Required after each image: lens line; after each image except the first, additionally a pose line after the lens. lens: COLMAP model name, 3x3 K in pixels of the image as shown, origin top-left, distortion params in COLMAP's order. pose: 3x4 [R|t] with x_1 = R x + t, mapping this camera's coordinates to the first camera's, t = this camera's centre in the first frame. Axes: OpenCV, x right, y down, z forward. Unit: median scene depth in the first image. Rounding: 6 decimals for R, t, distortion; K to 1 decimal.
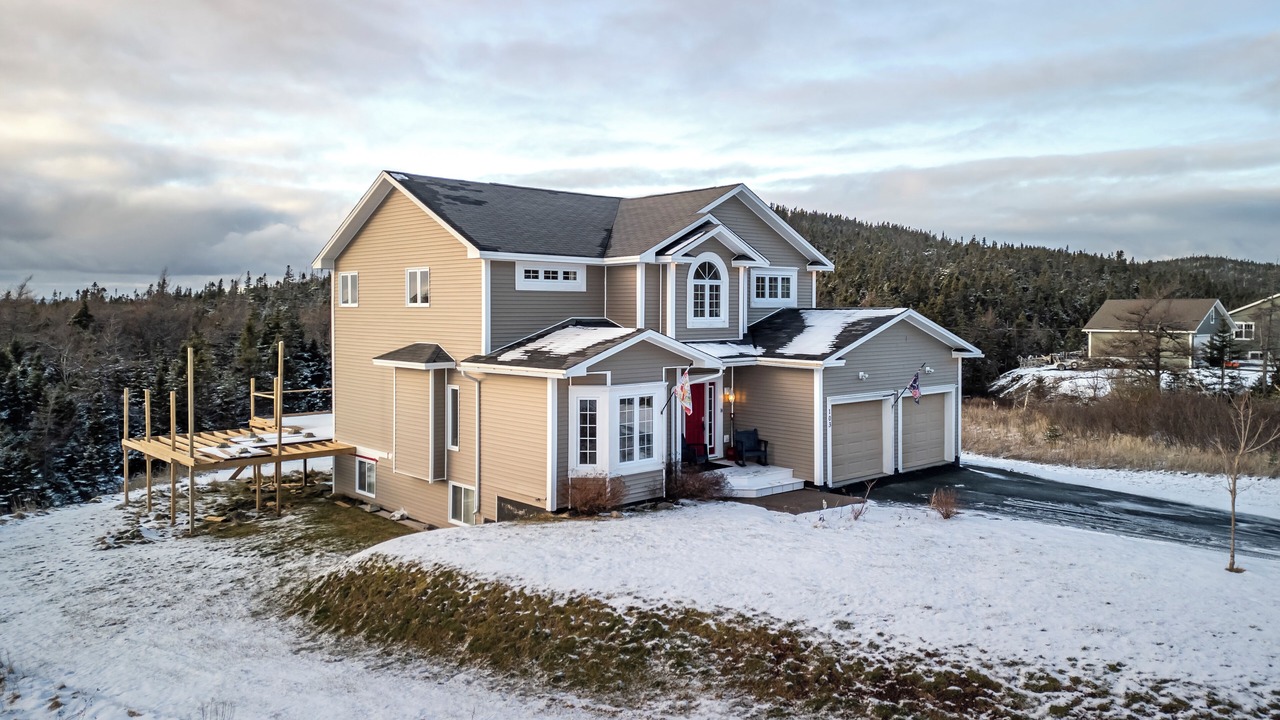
lens RADIAL K [[916.1, 0, 645.6], [0, 916.1, 311.8], [0, 0, 1]] dist [0.090693, -0.102940]
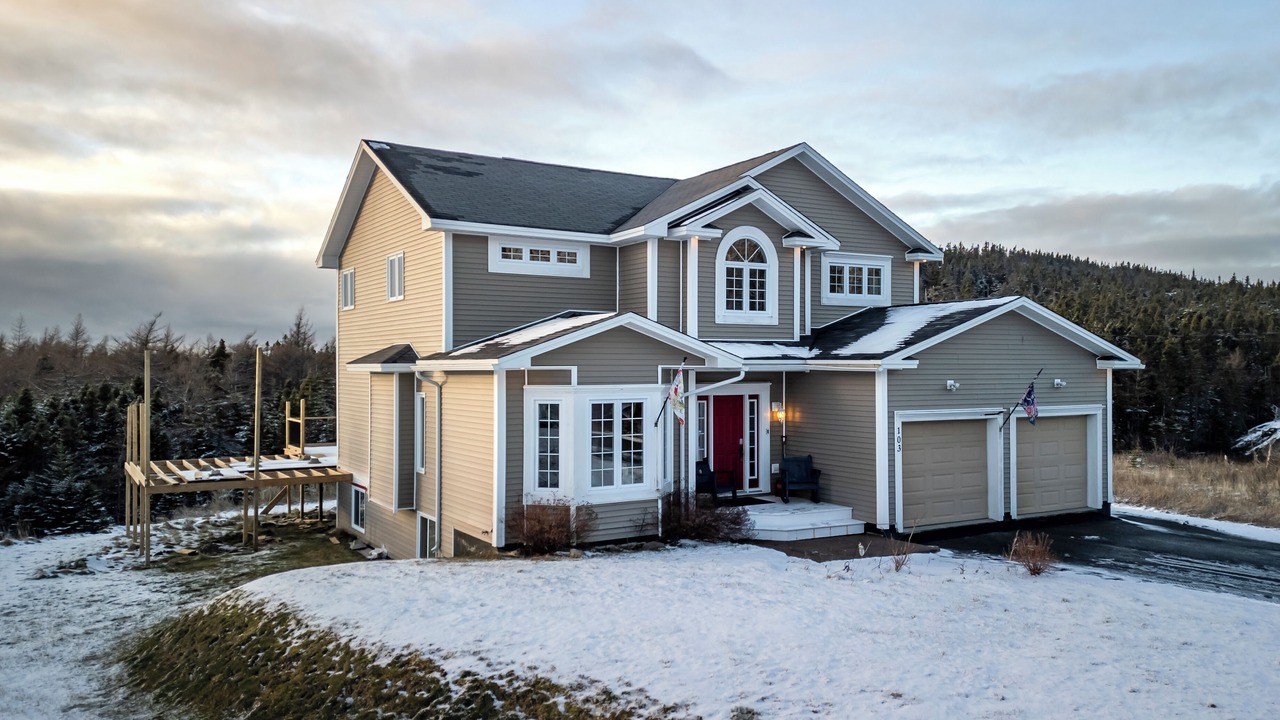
lens RADIAL K [[972.9, 0, 677.6], [0, 972.9, 358.3], [0, 0, 1]] dist [0.093461, -0.095202]
pose [[0.984112, -0.002496, -0.177529, 0.166745], [0.000425, 0.999931, -0.011707, 0.059865], [0.177546, 0.011446, 0.984046, 0.191991]]
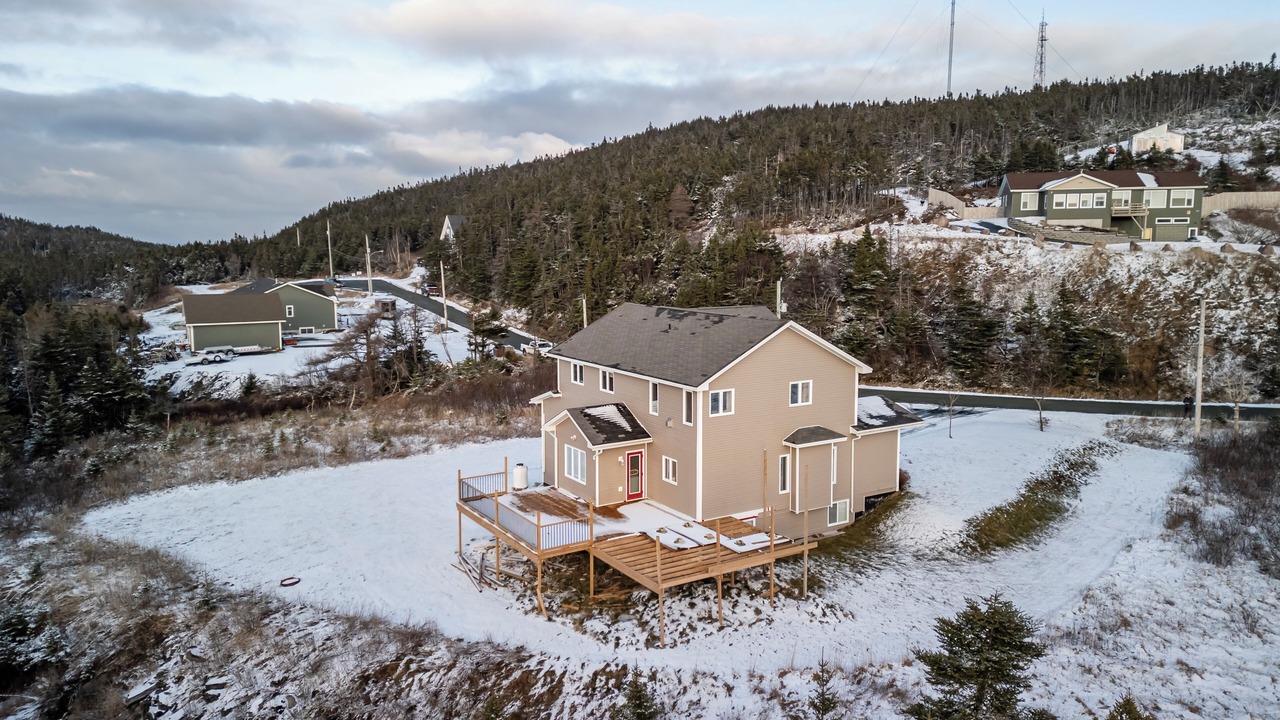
lens RADIAL K [[901.8, 0, 630.8], [0, 901.8, 354.7], [0, 0, 1]] dist [0.084400, -0.063331]
pose [[0.176994, -0.125293, 0.976204, -1.884347], [0.003208, 0.991932, 0.126730, -0.301919], [-0.984207, -0.019299, 0.175968, 1.077365]]
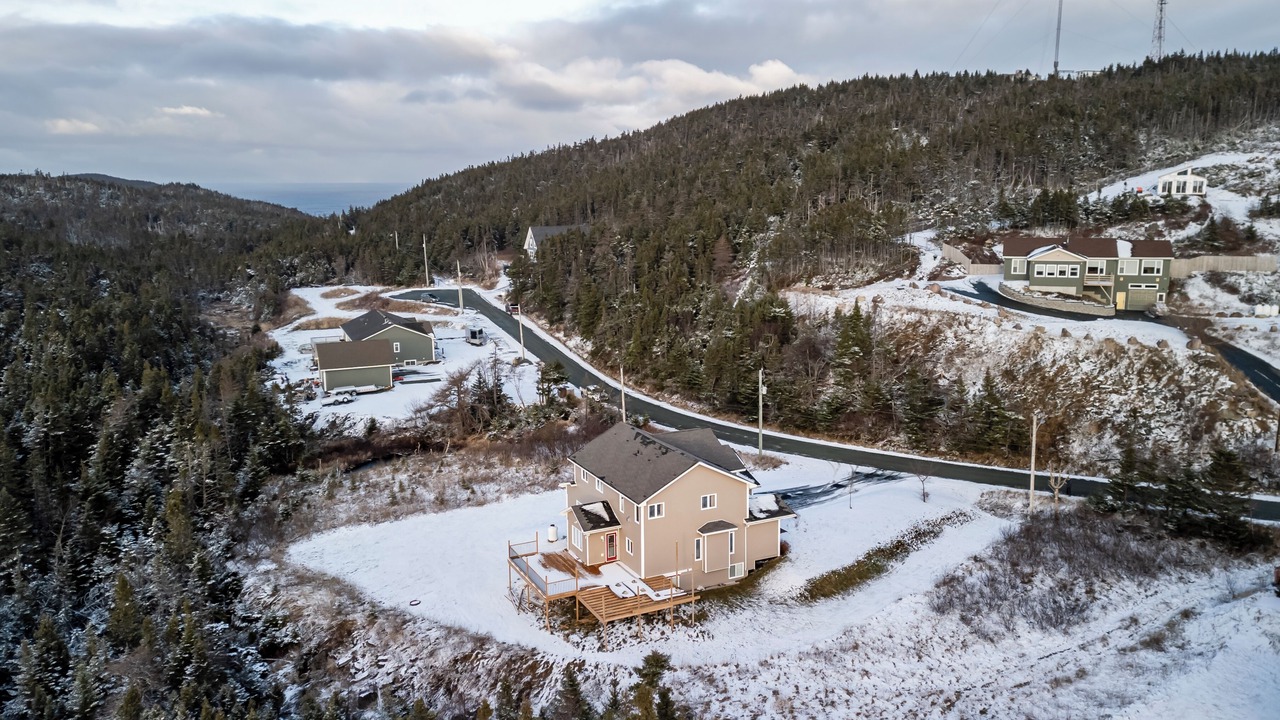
lens RADIAL K [[981.7, 0, 640.0], [0, 981.7, 360.0], [0, 0, 1]] dist [0.094954, -0.104149]
pose [[0.276199, -0.178653, 0.944350, -3.031120], [0.009790, 0.983044, 0.183110, -0.989577], [-0.961051, -0.041330, 0.273264, 0.470250]]
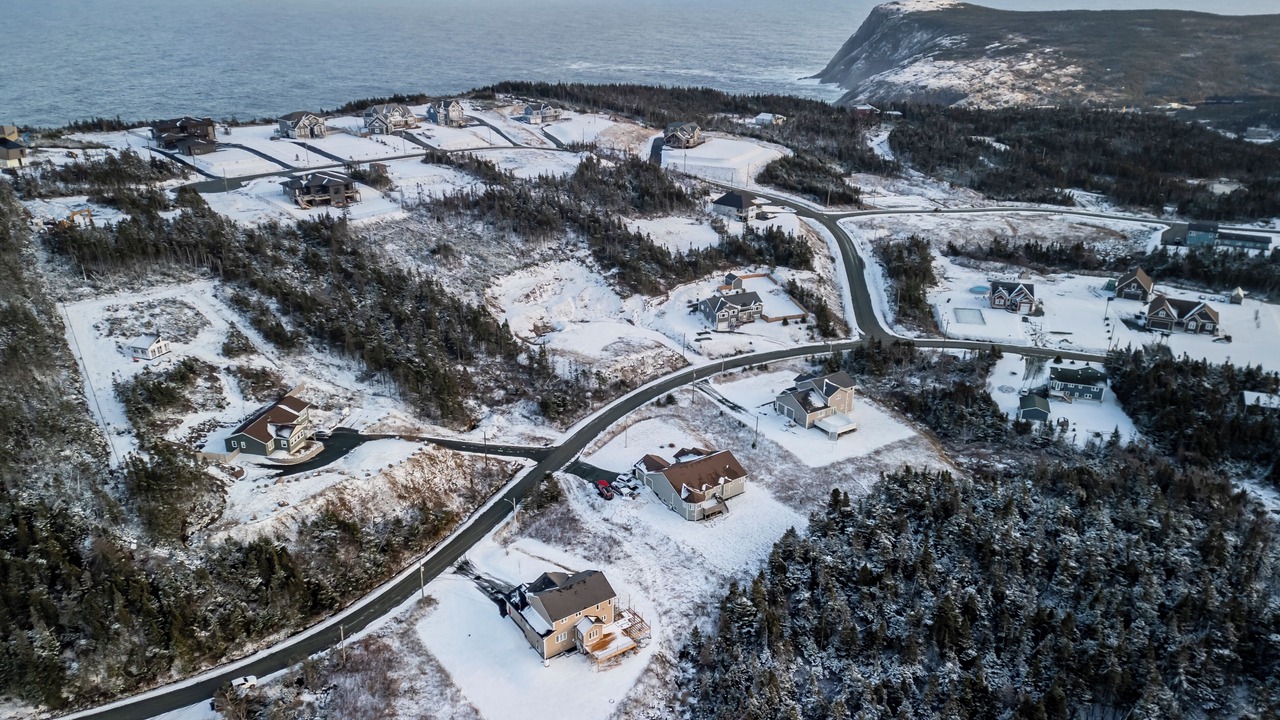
lens RADIAL K [[928.0, 0, 618.5], [0, 928.0, 342.9], [0, 0, 1]] dist [0.099095, -0.123957]
pose [[-0.990260, -0.045790, 0.131484, -1.277897], [0.003884, 0.934919, 0.354840, -4.272429], [-0.139175, 0.351894, -0.925635, 6.981606]]
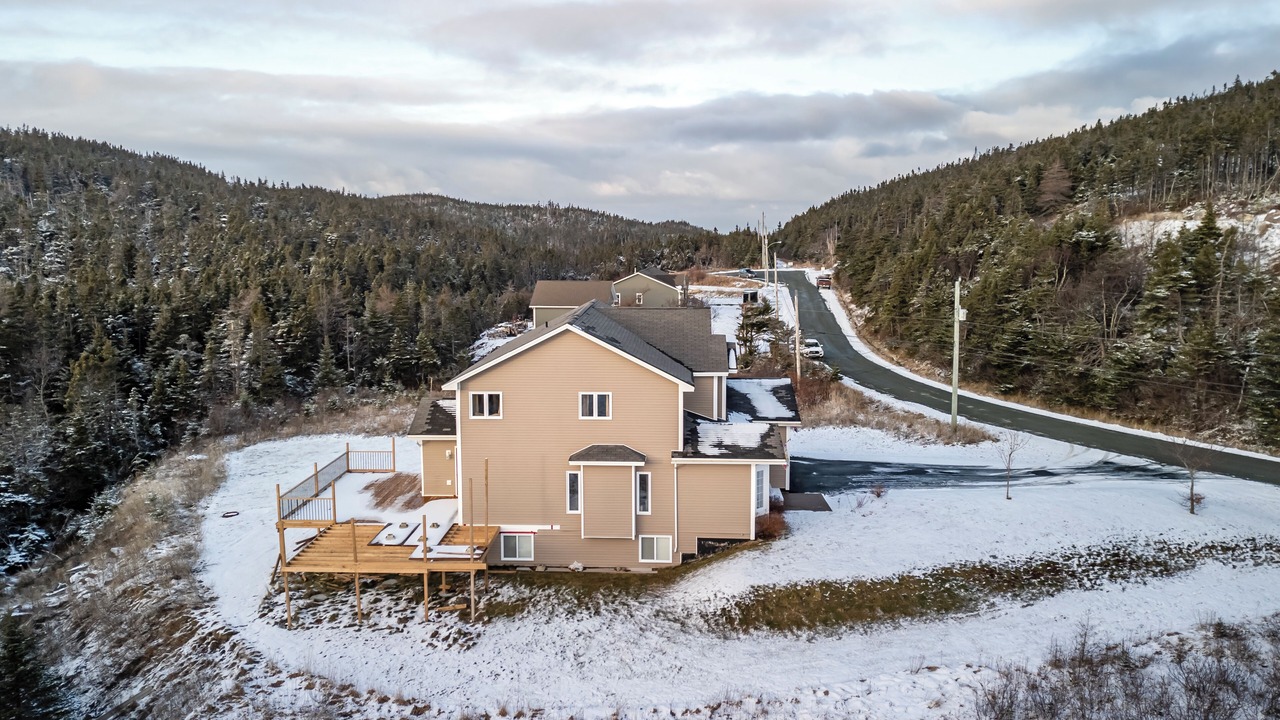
lens RADIAL K [[928.0, 0, 618.5], [0, 928.0, 342.9], [0, 0, 1]] dist [0.099095, -0.123957]
pose [[0.716445, -0.087749, 0.692103, -1.258087], [0.007185, 0.992934, 0.118453, -0.304949], [-0.697607, -0.079893, 0.712013, -0.021079]]
